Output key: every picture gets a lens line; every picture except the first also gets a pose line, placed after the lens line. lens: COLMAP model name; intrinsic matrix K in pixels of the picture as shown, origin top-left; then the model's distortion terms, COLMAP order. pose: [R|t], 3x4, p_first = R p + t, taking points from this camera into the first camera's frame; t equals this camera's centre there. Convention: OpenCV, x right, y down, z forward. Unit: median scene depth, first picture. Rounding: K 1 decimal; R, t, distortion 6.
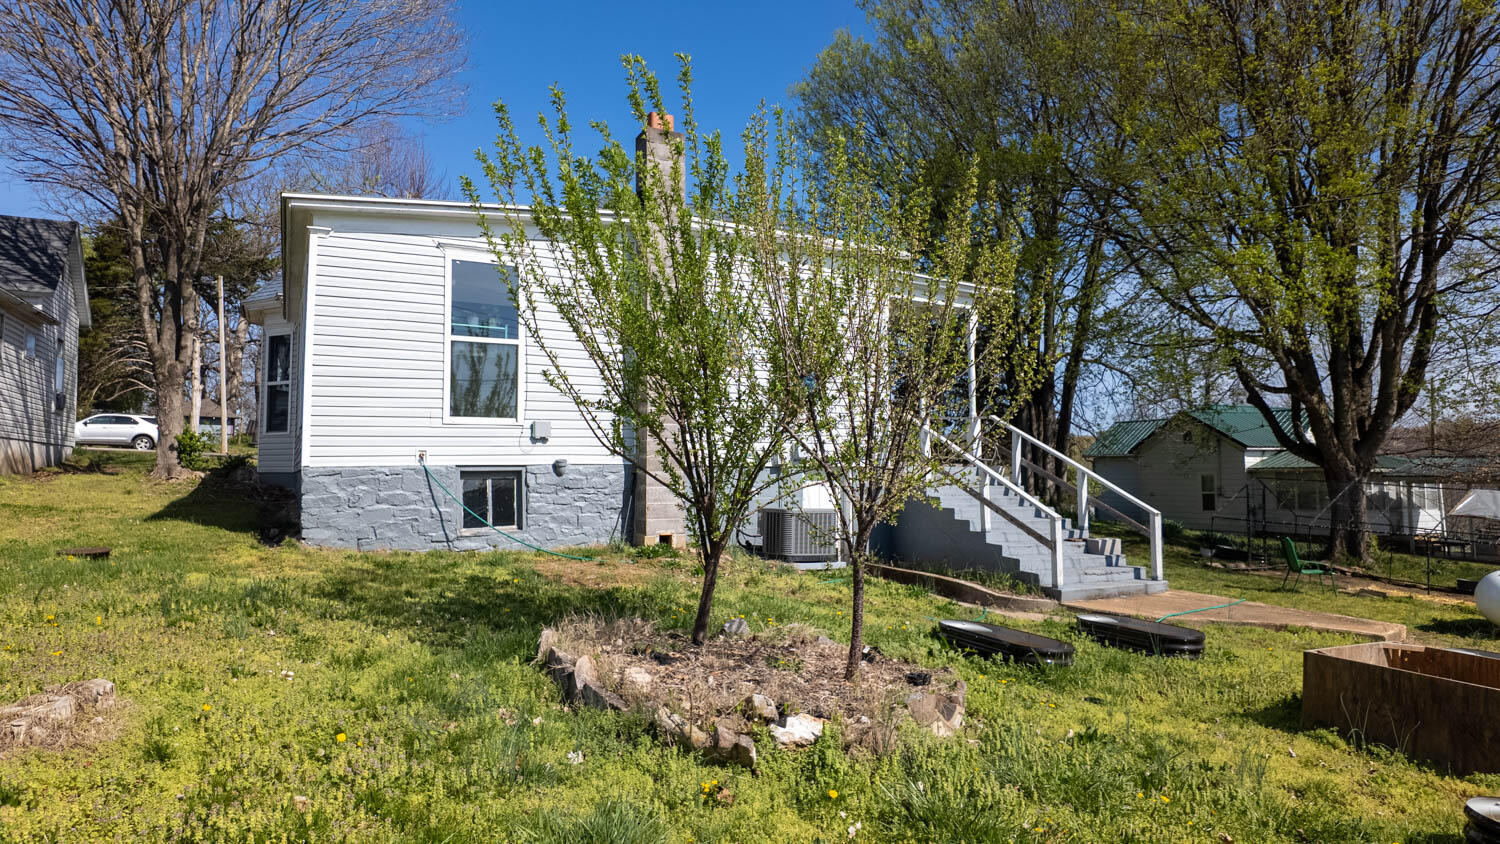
lens RADIAL K [[778.2, 0, 751.7], [0, 778.2, 417.5], [0, 0, 1]] dist [0.025518, -0.024648]
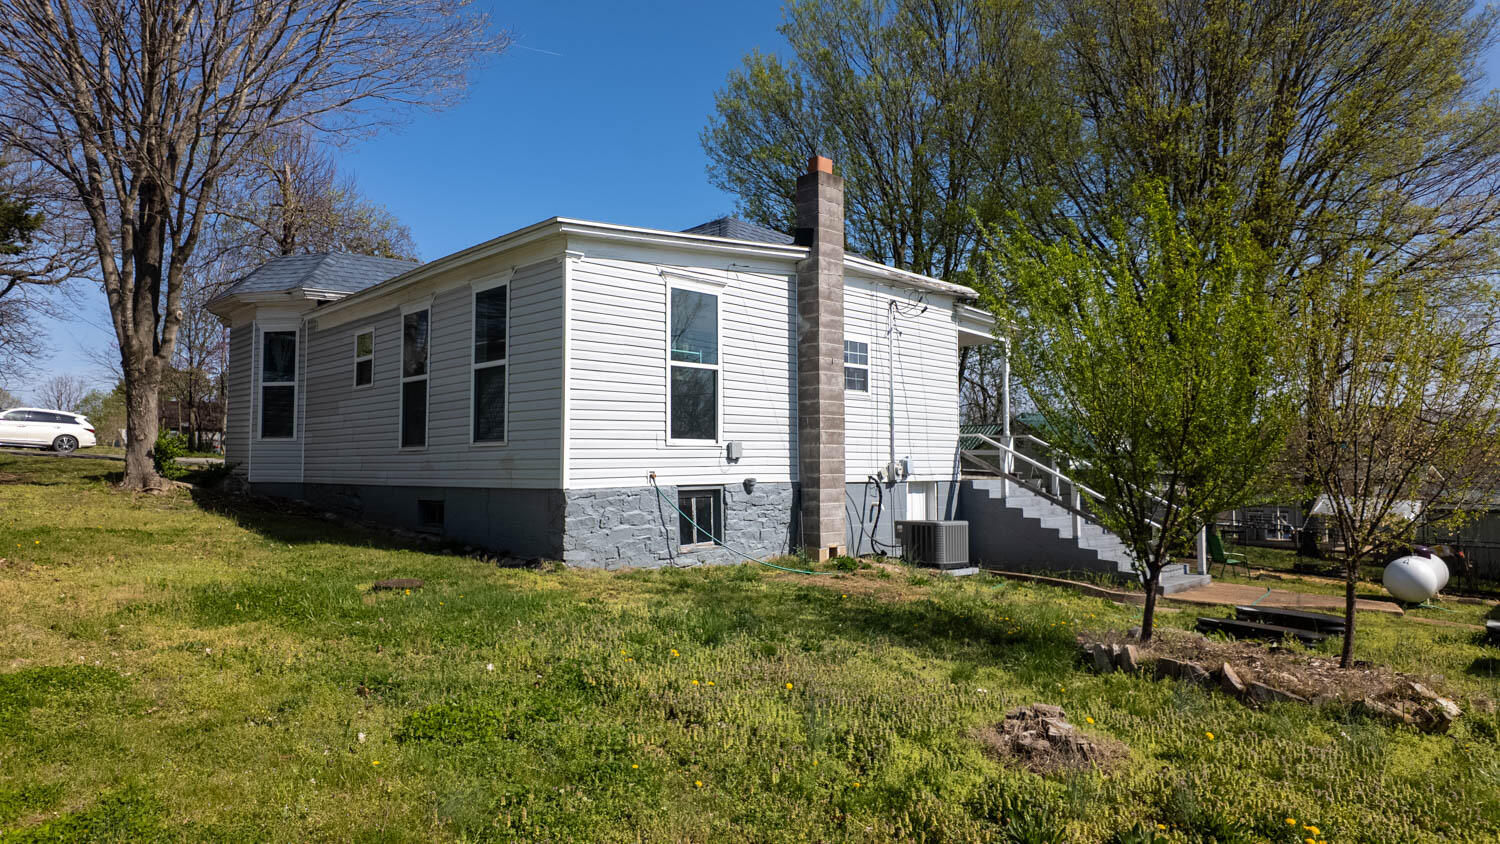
lens RADIAL K [[778.2, 0, 742.3], [0, 778.2, 417.4], [0, 0, 1]] dist [0.025518, -0.024648]
pose [[0.969828, 0.018652, 0.243074, -0.534657], [-0.020215, 0.999788, 0.003937, -0.034618], [-0.242949, -0.008732, 0.970000, -0.028706]]
